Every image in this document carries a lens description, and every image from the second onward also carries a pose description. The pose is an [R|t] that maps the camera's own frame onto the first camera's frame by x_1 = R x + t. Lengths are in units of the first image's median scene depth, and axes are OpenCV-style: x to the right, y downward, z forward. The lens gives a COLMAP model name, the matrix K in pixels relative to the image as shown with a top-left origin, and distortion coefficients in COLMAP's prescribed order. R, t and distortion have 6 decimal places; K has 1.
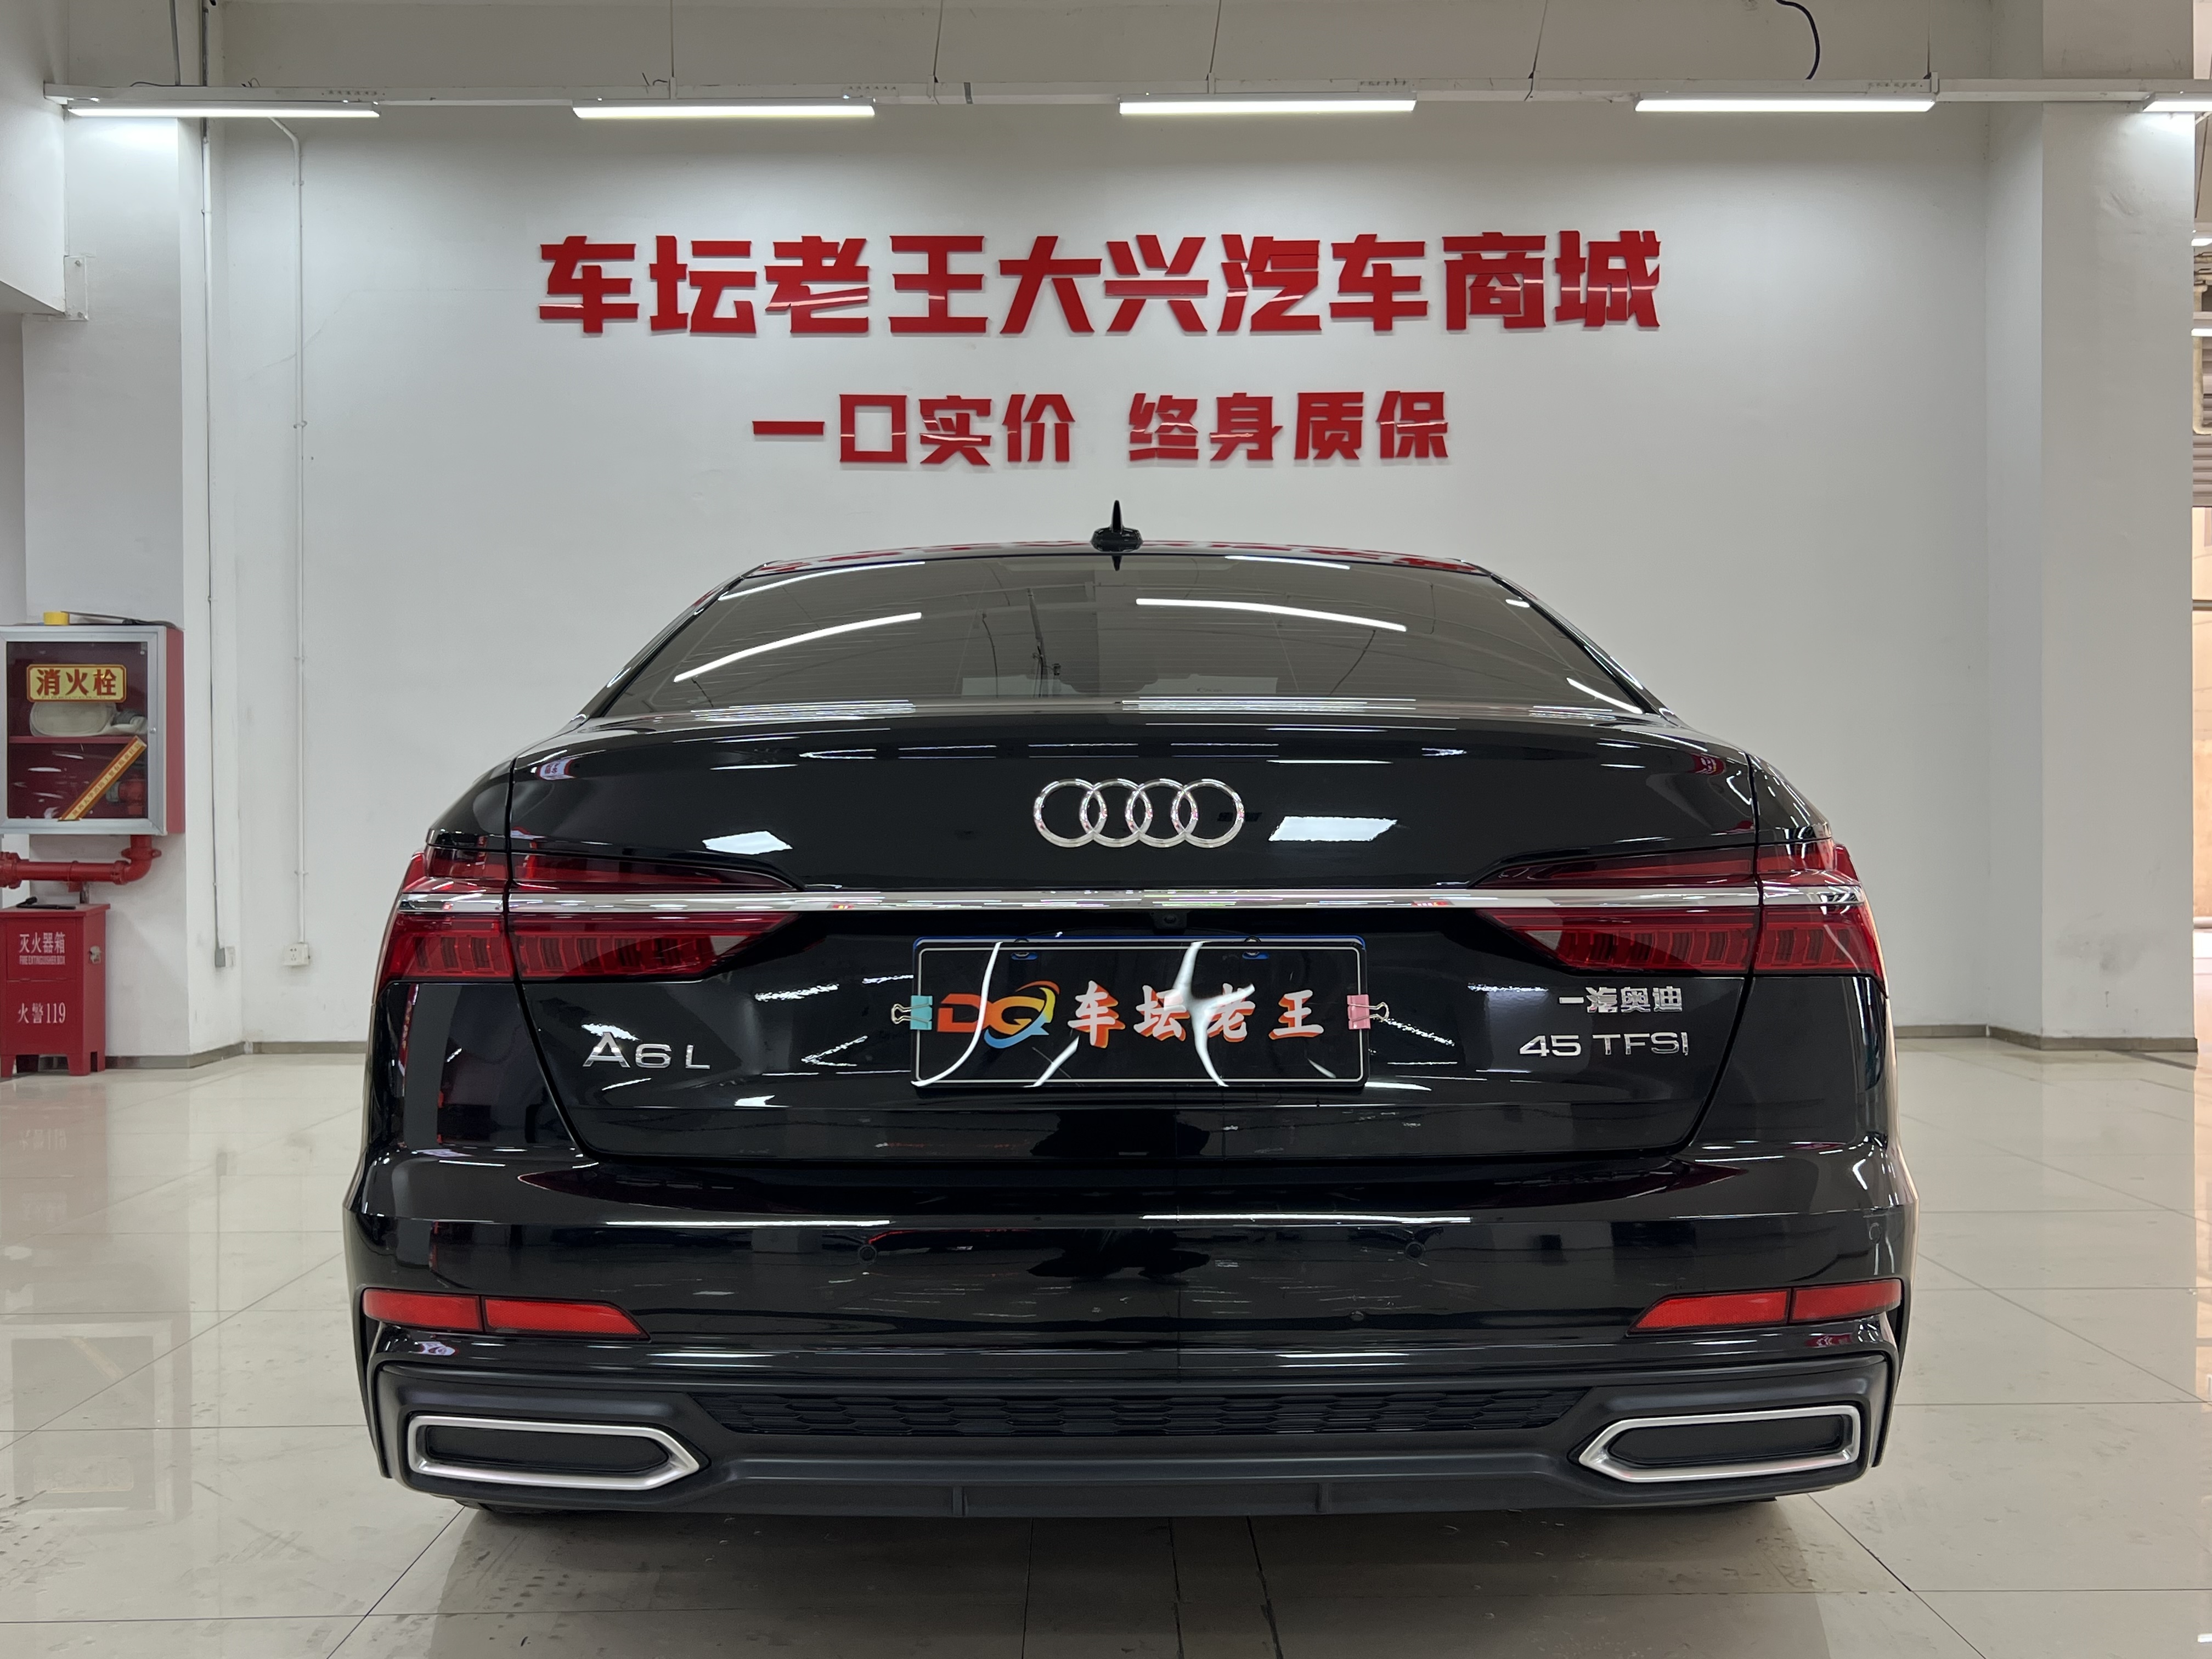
lens RADIAL K [[2142.7, 0, 1114.2], [0, 2142.7, 883.0], [0, 0, 1]] dist [0.044197, 0.000000]
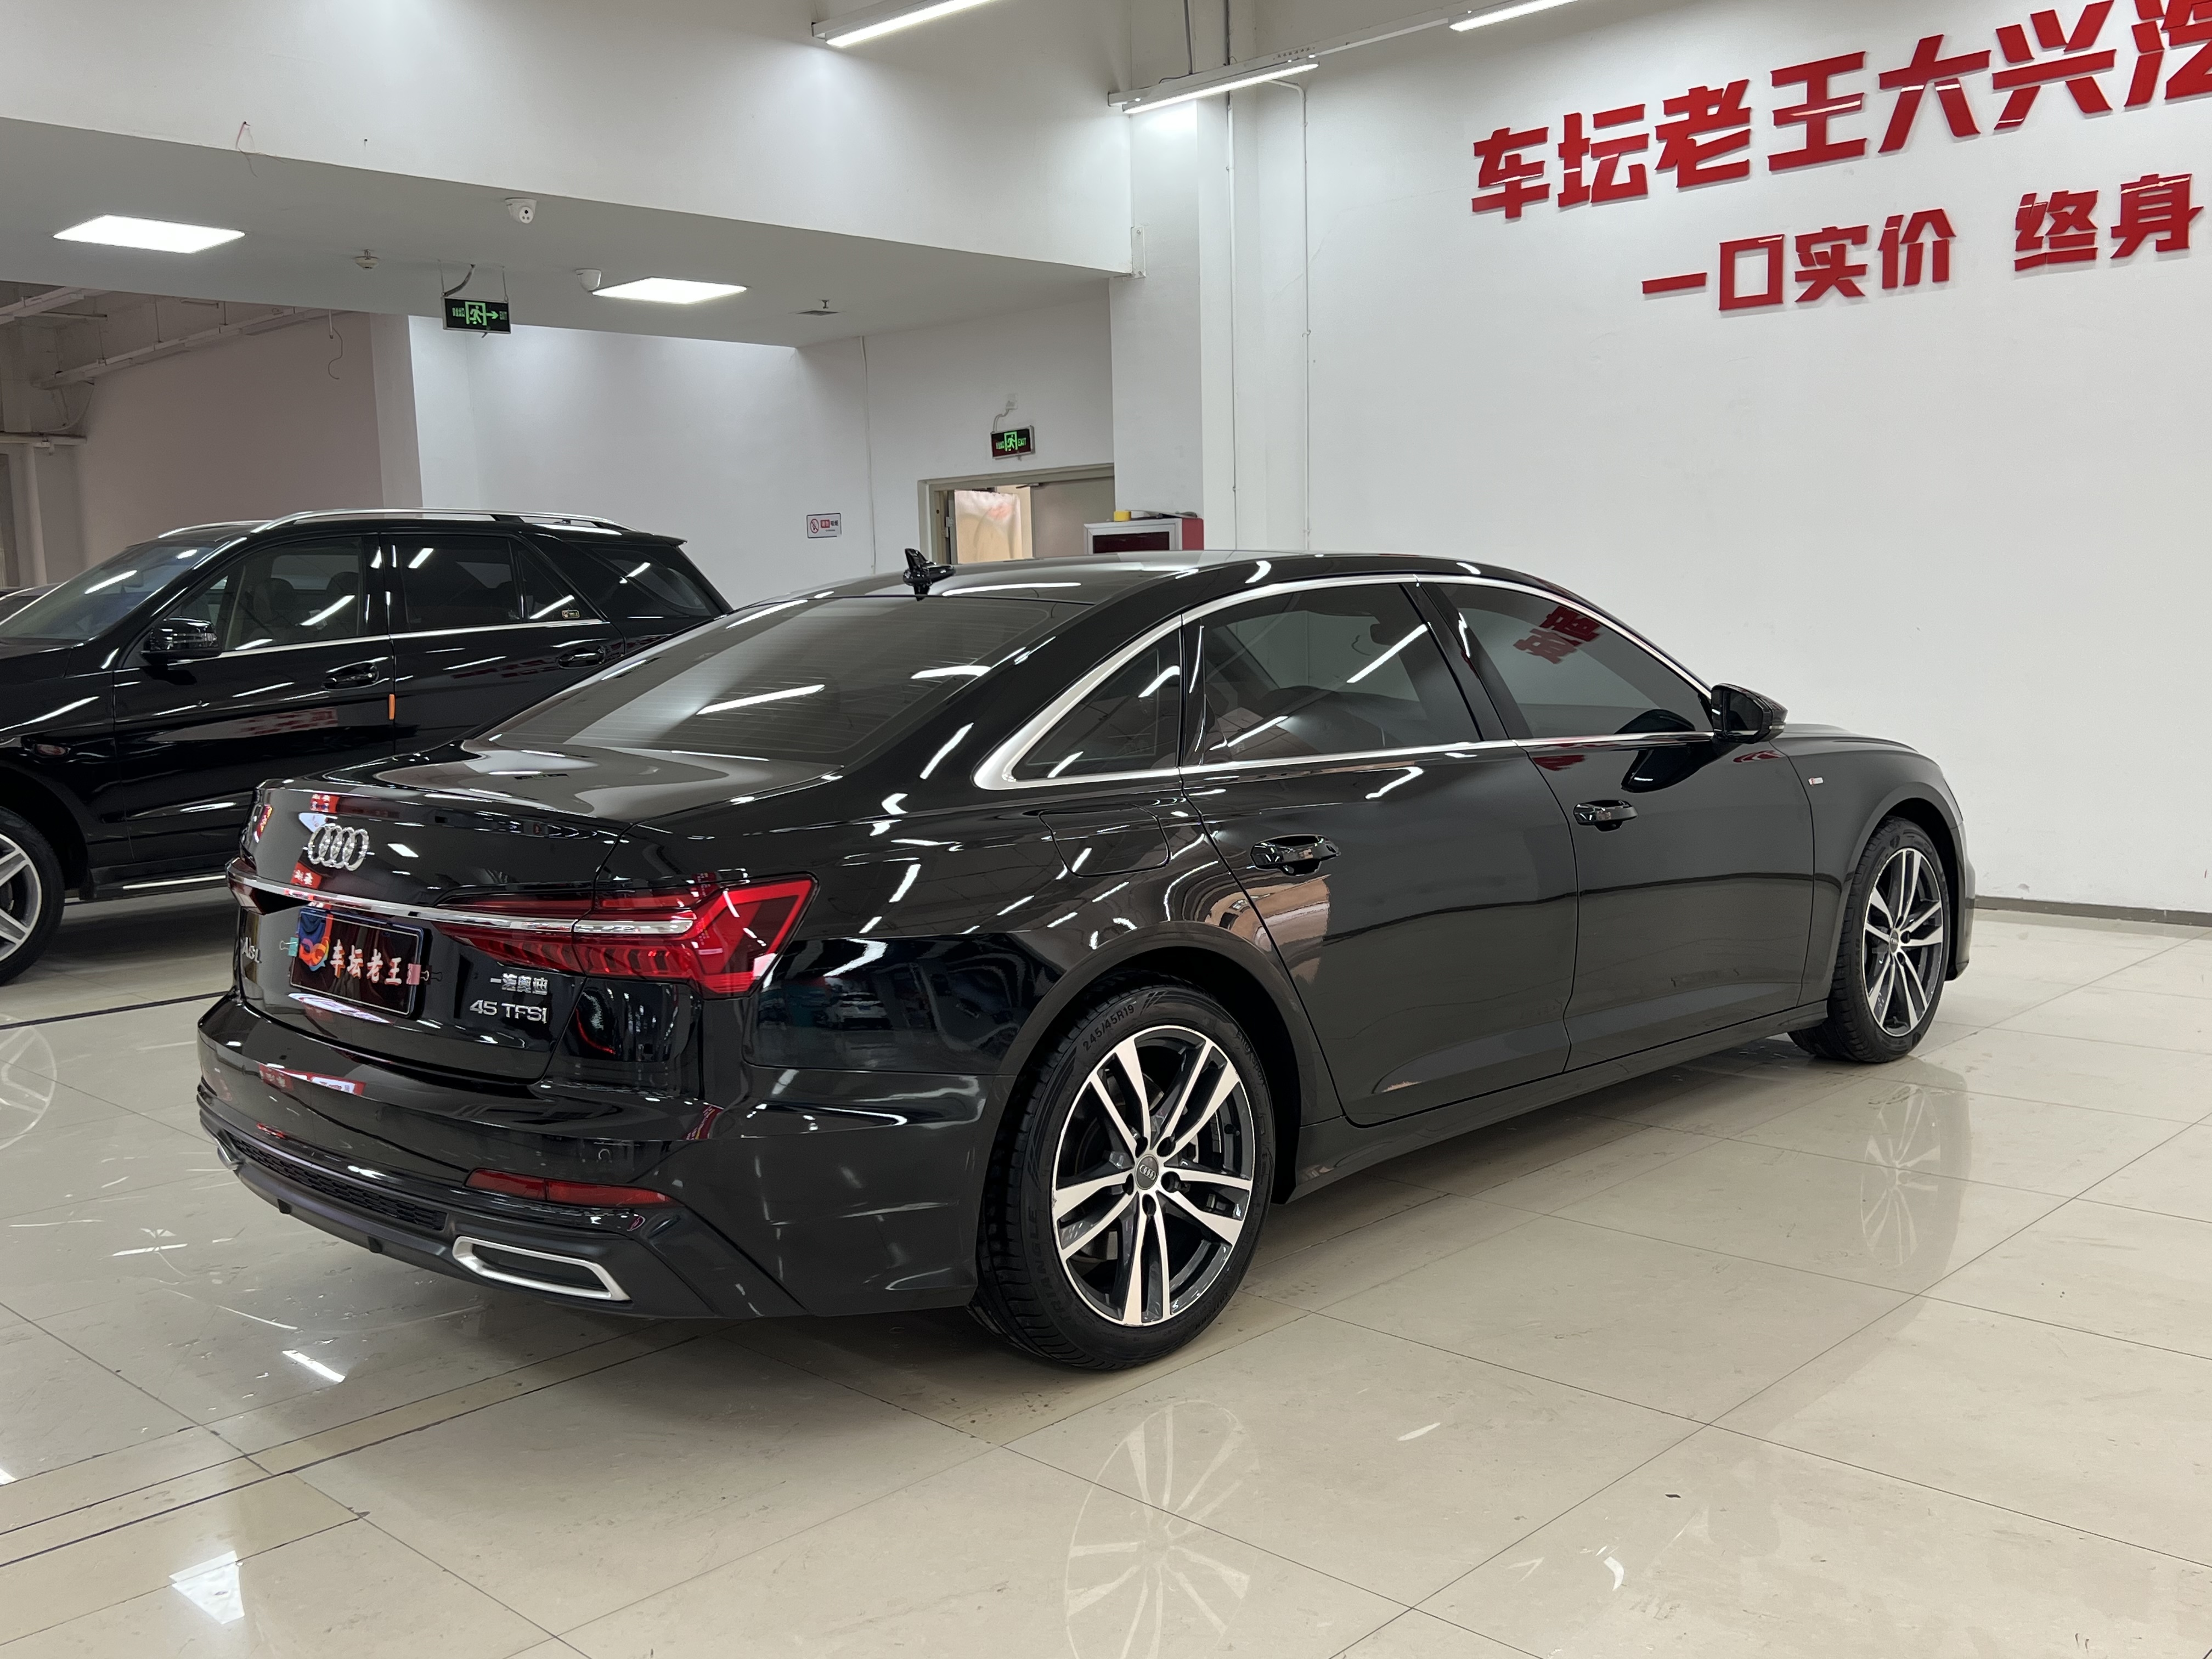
lens RADIAL K [[2142.7, 0, 1075.3], [0, 2142.7, 872.9], [0, 0, 1]] dist [0.044197, 0.000000]
pose [[0.702546, 0.076283, -0.707538, 0.401027], [0.006303, 0.993532, 0.113375, -0.049648], [0.711610, -0.084111, 0.697521, 0.049034]]
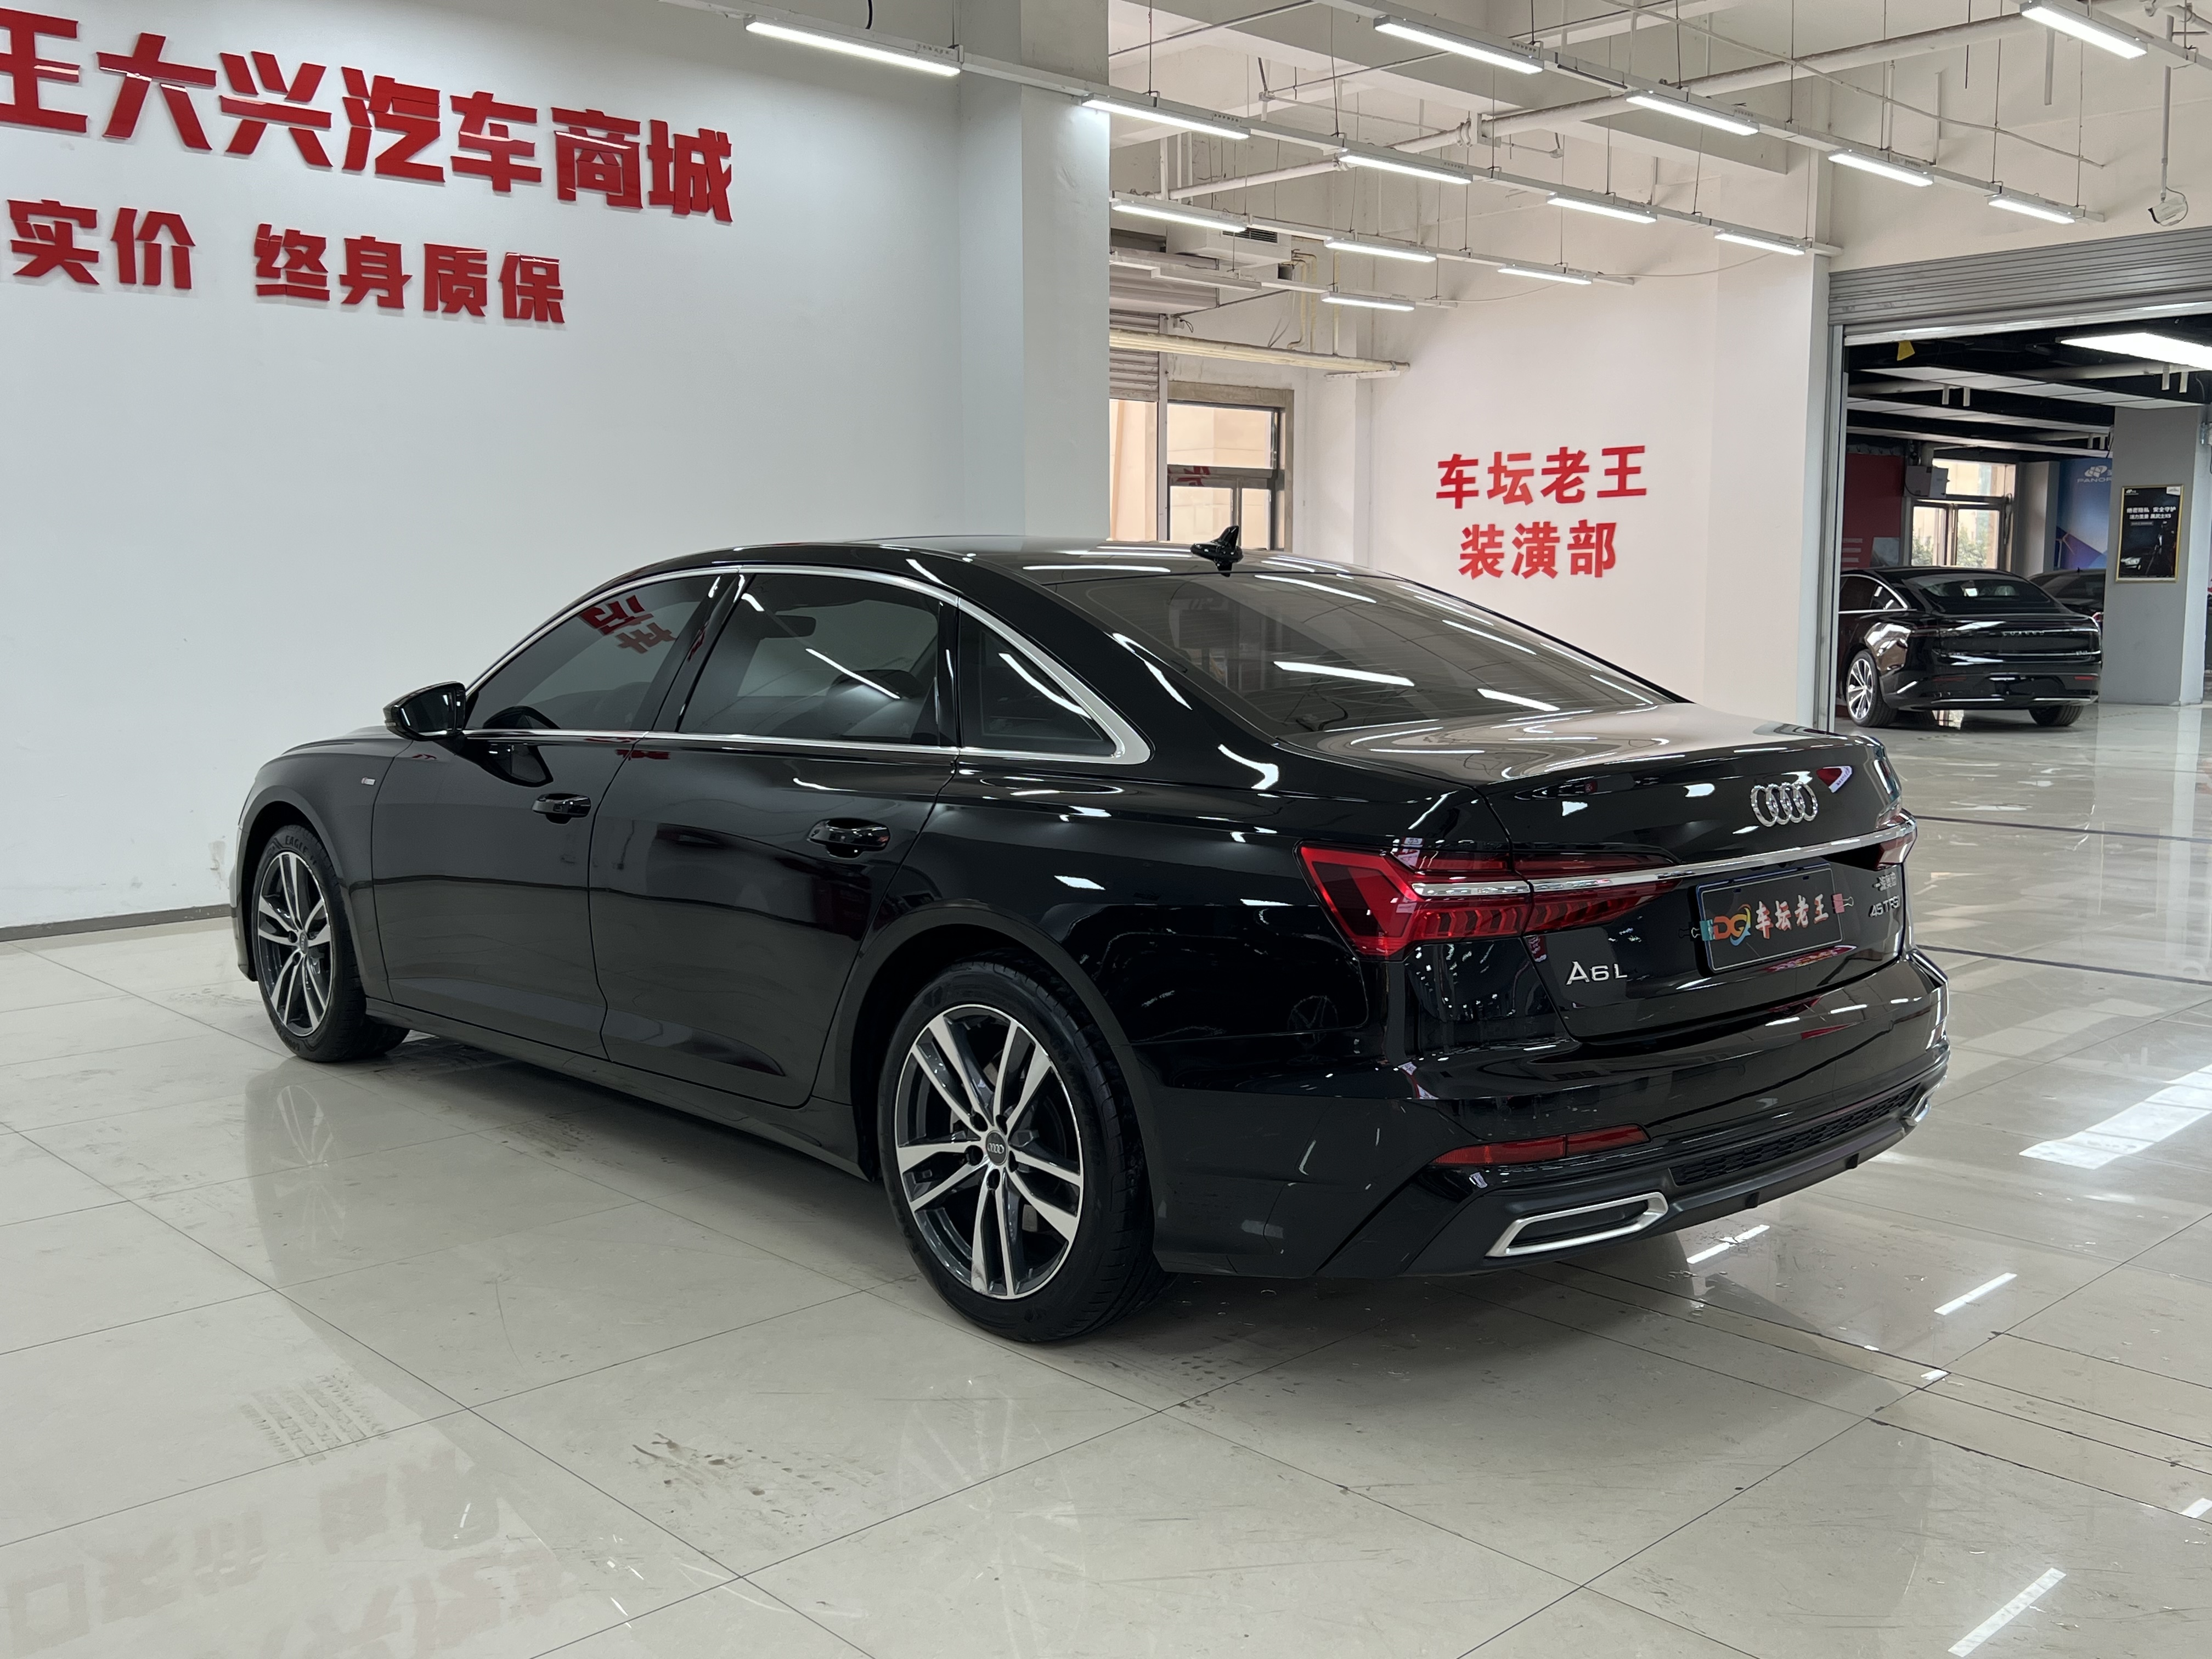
lens RADIAL K [[2142.7, 0, 1149.5], [0, 2142.7, 865.5], [0, 0, 1]] dist [0.044197, 0.000000]
pose [[0.732217, -0.083831, 0.675892, -0.373733], [0.015394, 0.994179, 0.106632, -0.042628], [-0.680897, -0.067673, 0.729246, 0.016701]]
